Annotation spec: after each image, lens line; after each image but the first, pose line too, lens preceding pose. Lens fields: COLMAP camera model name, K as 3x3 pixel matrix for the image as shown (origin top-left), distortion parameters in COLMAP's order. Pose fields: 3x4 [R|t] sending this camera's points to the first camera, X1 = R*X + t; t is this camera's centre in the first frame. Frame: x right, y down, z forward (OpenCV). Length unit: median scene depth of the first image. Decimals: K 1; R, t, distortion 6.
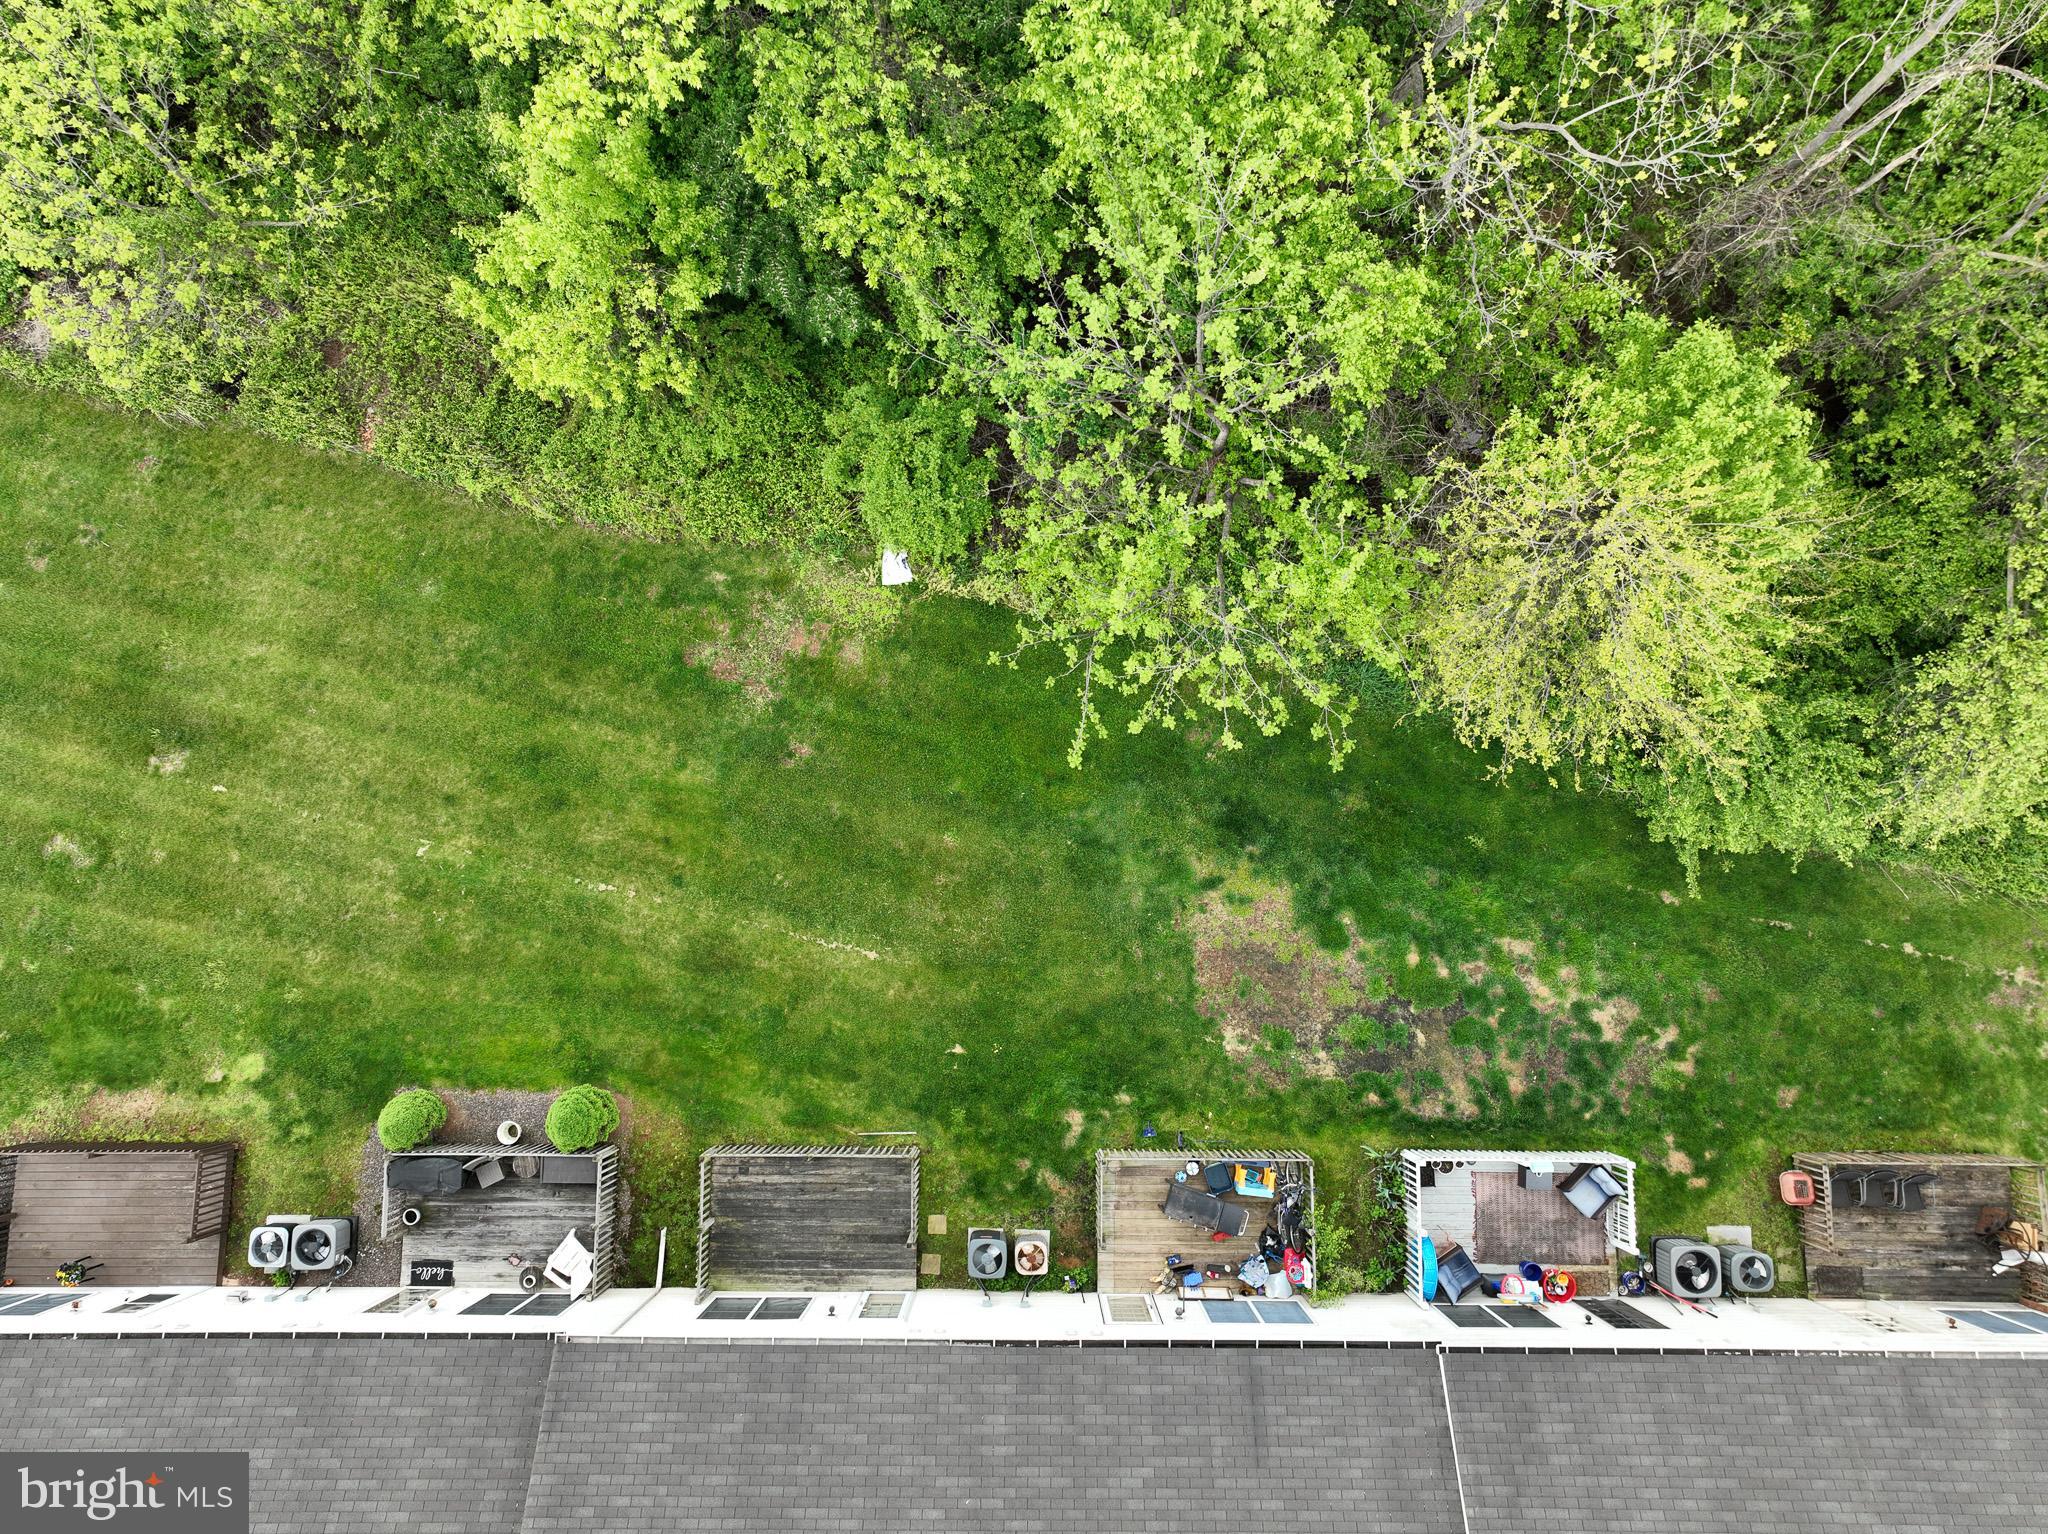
lens RADIAL K [[1473.8, 0, 1024.0], [0, 1473.8, 767.0], [0, 0, 1]] dist [-0.001115, 0.004286]
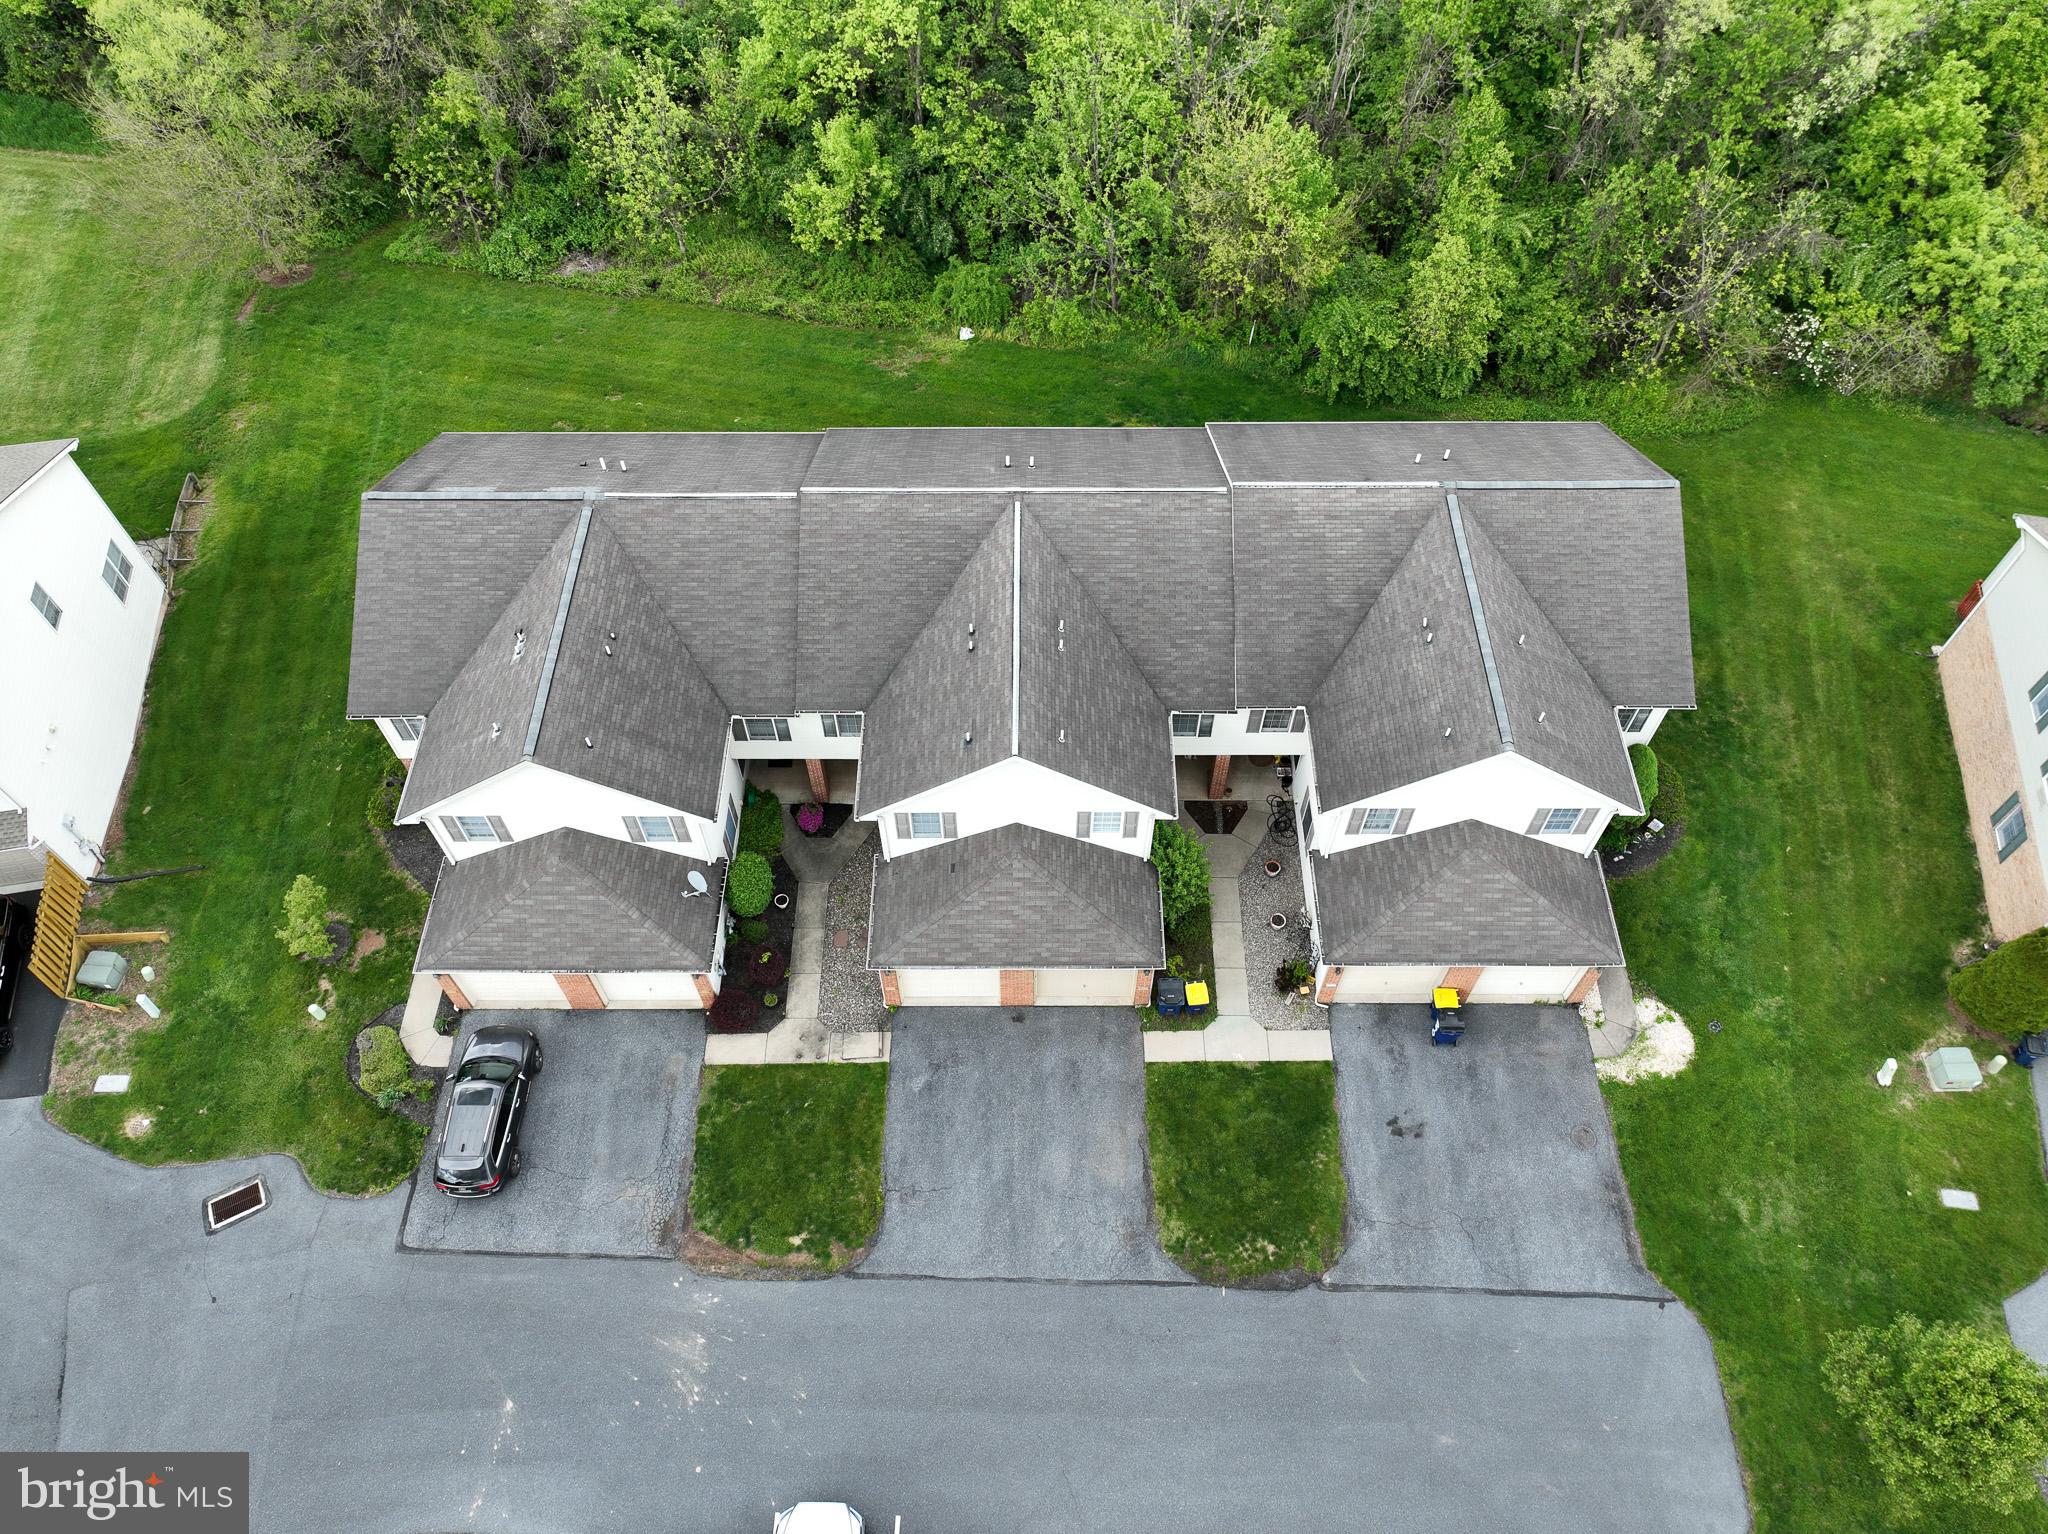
lens RADIAL K [[1441.0, 0, 1024.0], [0, 1441.0, 767.0], [0, 0, 1]] dist [0.002953, 0.012201]
pose [[0.999996, -0.002692, 0.001134, -0.009187], [0.002911, 0.885572, -0.464493, 1.495828], [0.000246, 0.464494, 0.885576, -0.591046]]
